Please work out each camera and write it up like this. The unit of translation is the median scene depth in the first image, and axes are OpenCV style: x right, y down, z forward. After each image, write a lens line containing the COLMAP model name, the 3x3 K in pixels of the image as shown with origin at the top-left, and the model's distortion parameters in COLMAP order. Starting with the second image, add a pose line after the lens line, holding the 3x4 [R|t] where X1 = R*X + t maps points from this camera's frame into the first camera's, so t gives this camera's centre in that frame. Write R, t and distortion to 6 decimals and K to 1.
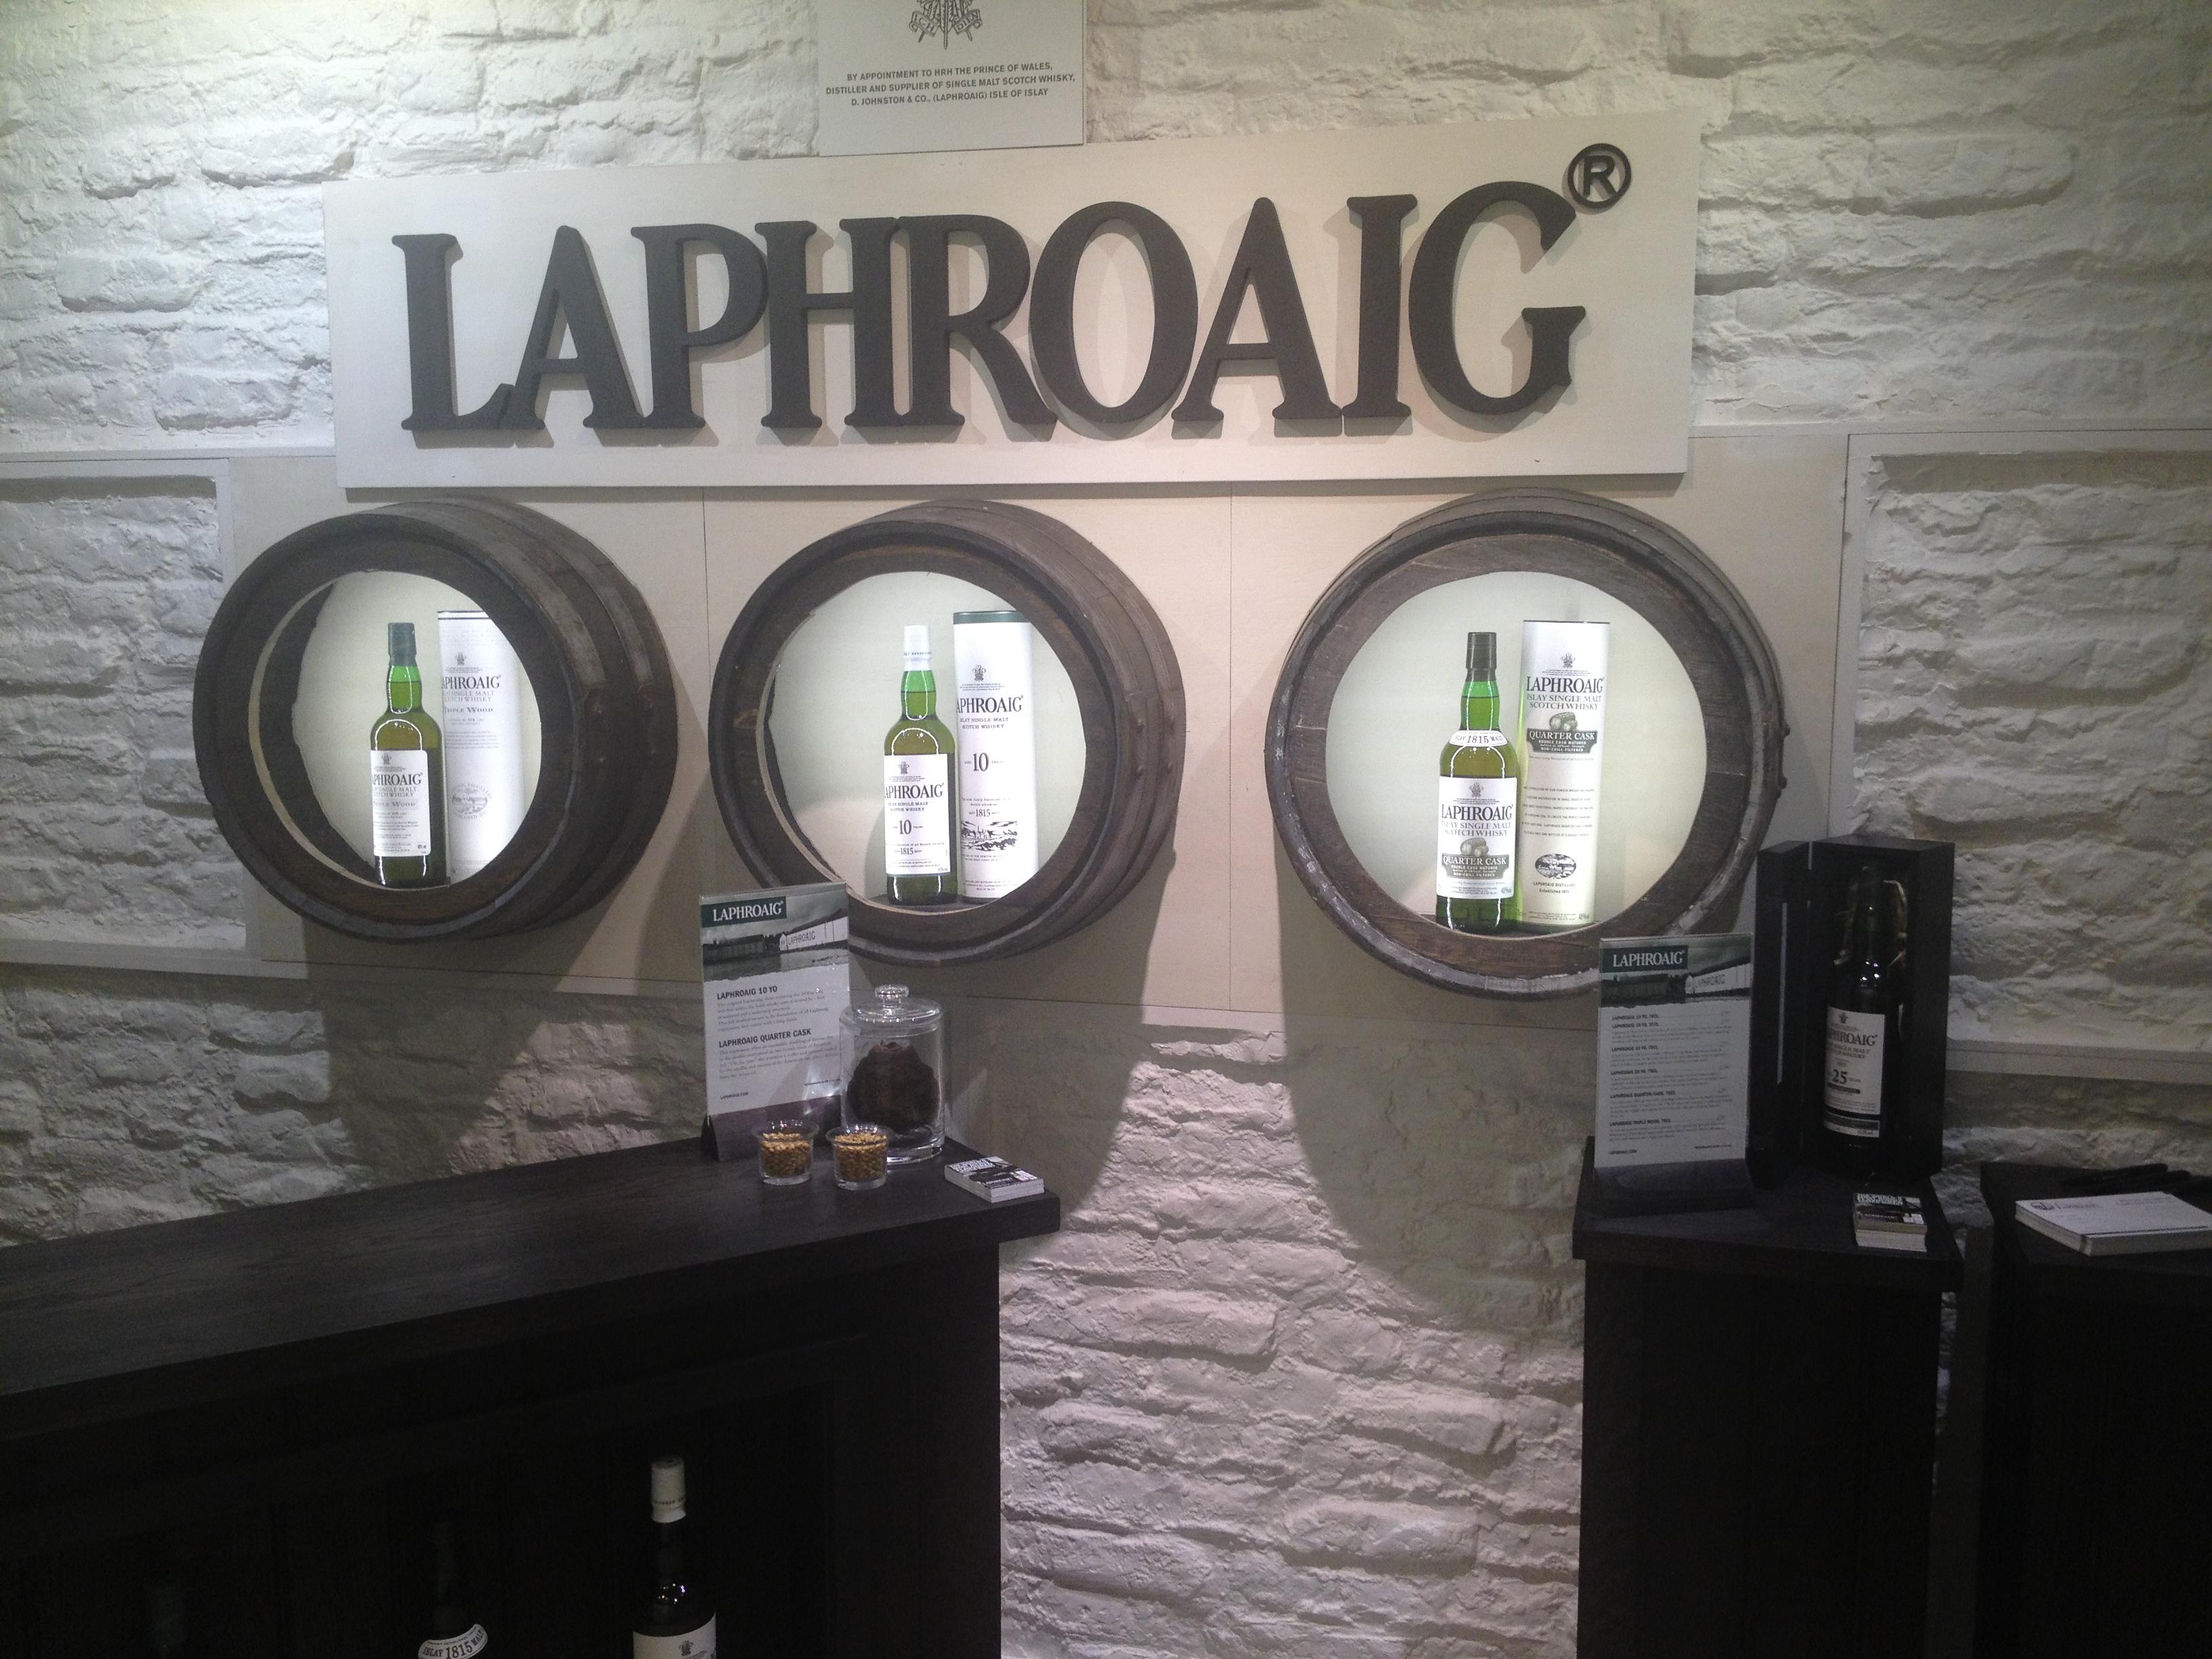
lens RADIAL K [[2063.9, 0, 1106.0], [0, 2063.9, 829.5], [0, 0, 1]] dist [0.139846, -0.280863]
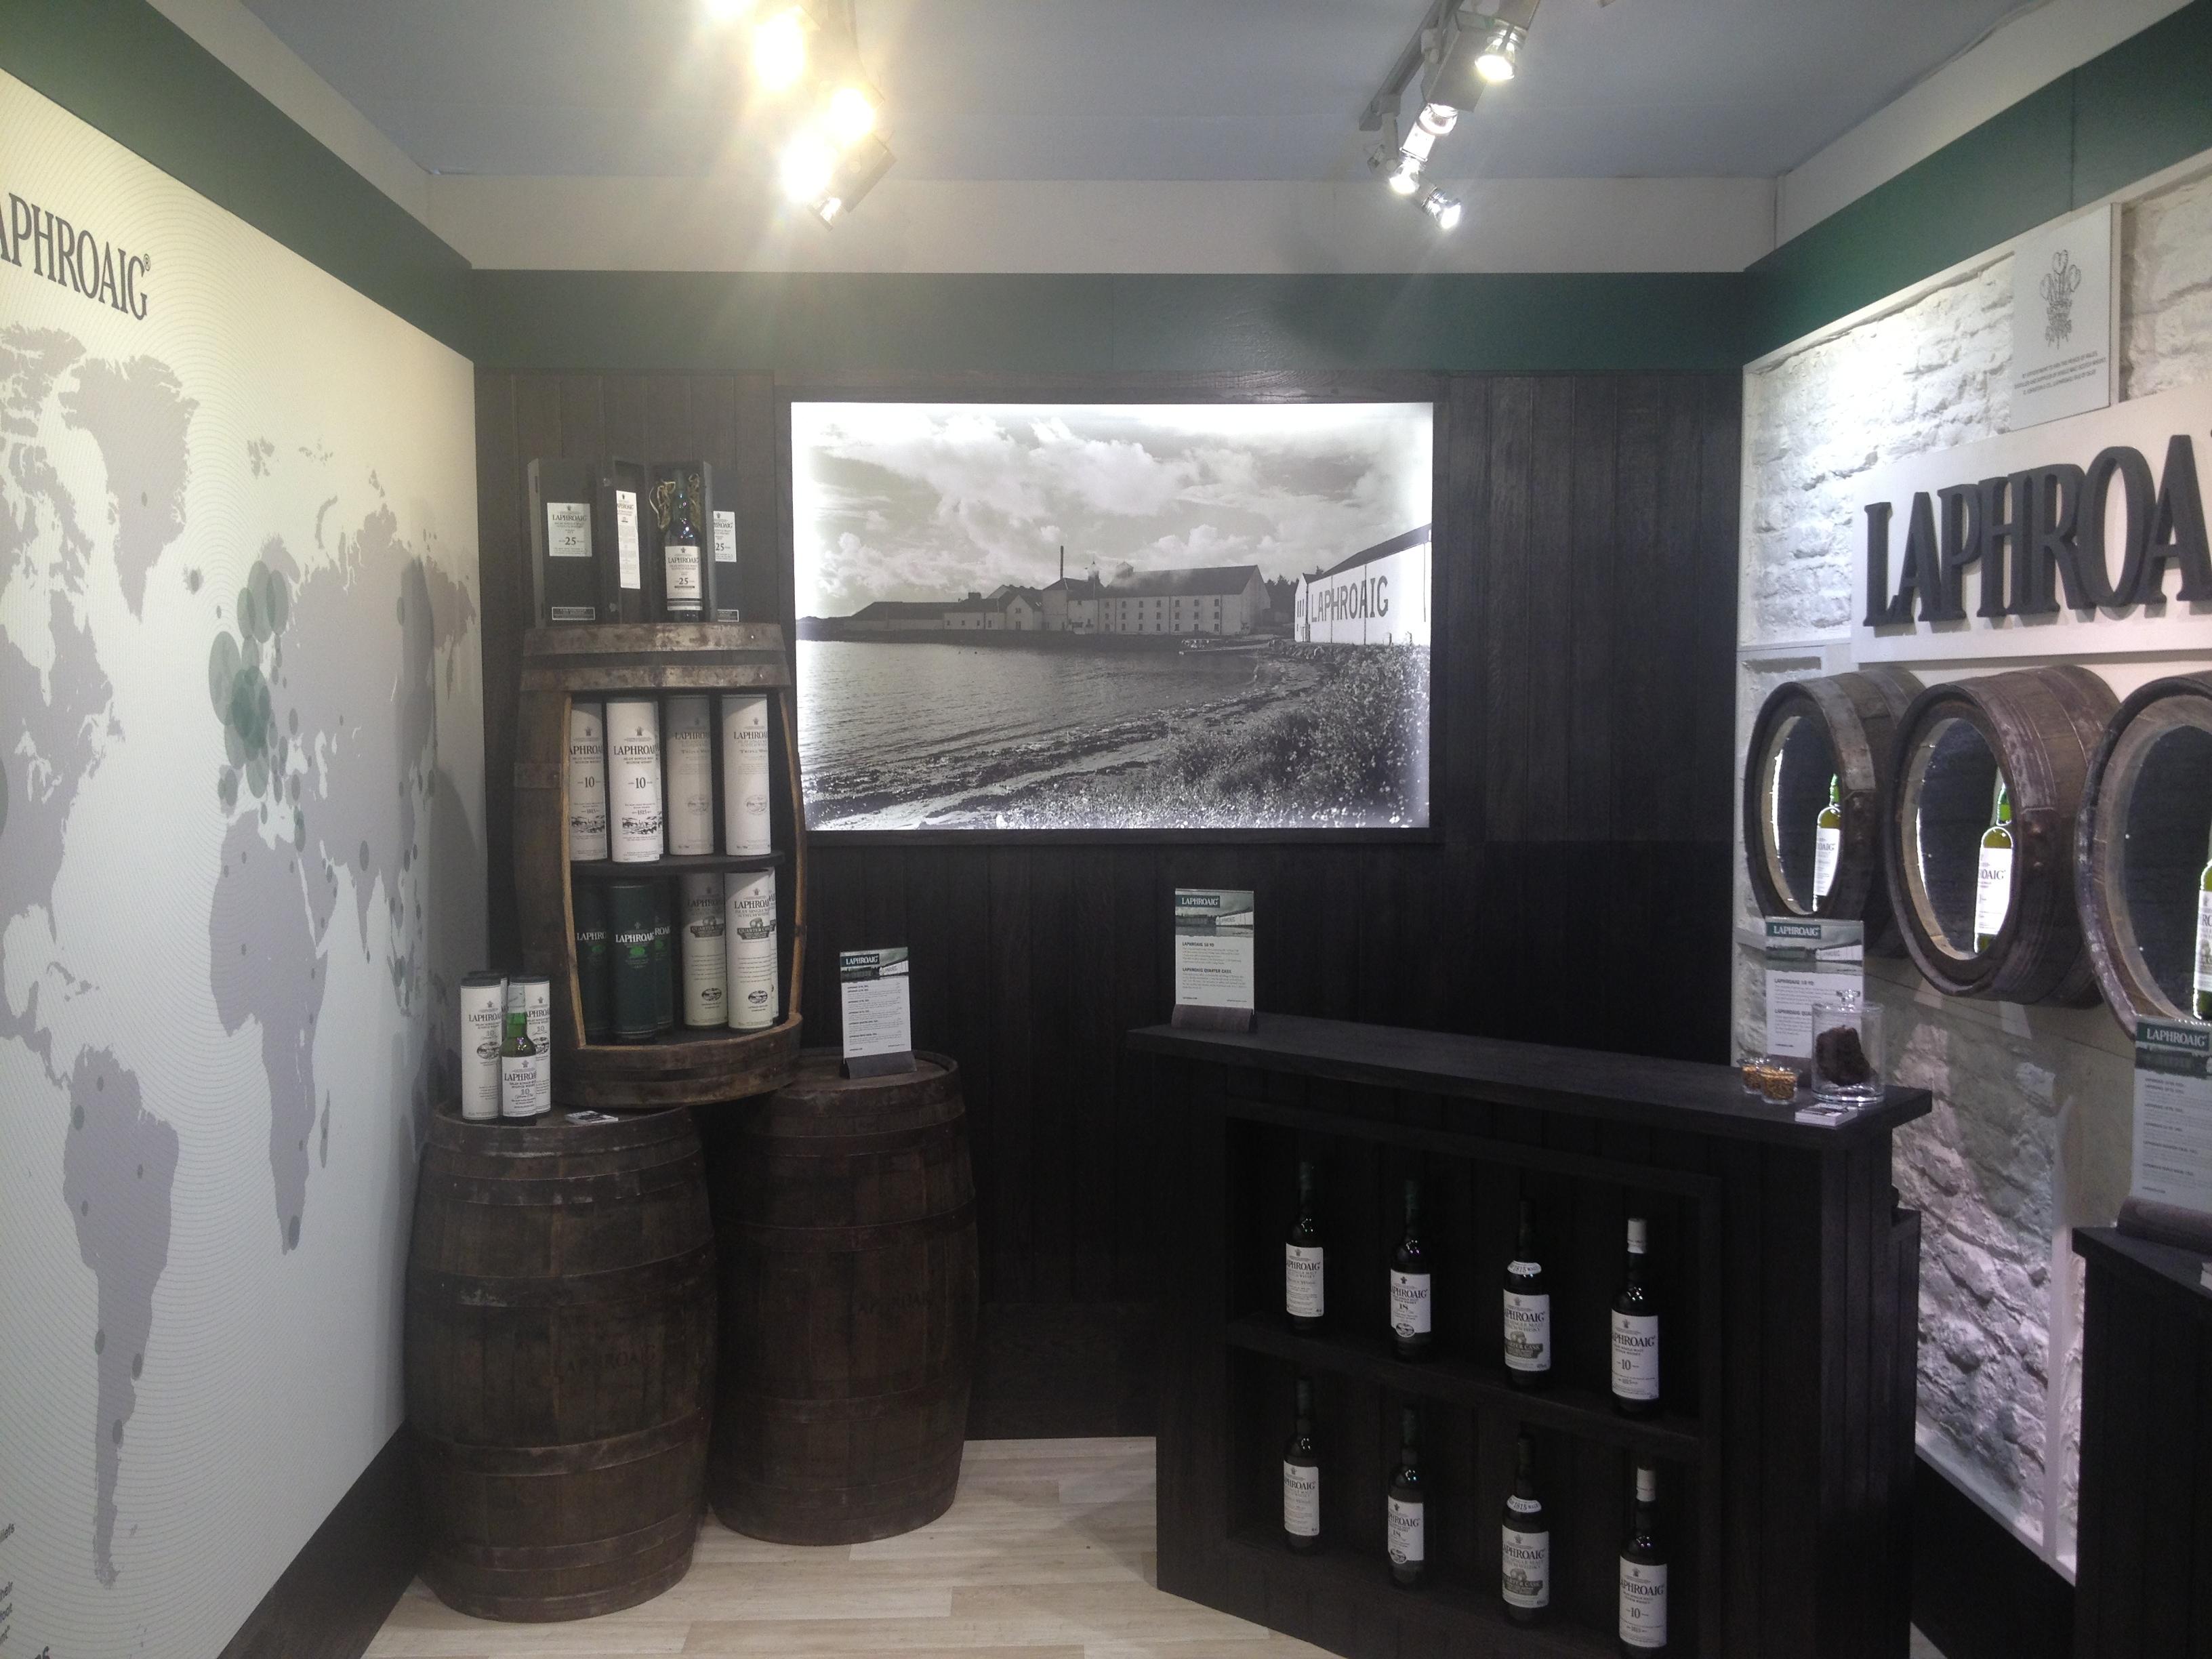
lens RADIAL K [[2063.9, 0, 1106.0], [0, 2063.9, 829.5], [0, 0, 1]] dist [0.139846, -0.280863]
pose [[0.297721, 0.060711, -0.952720, 1.103725], [-0.115452, 0.992941, 0.027195, -0.018617], [0.947646, 0.101897, 0.302629, 0.003601]]
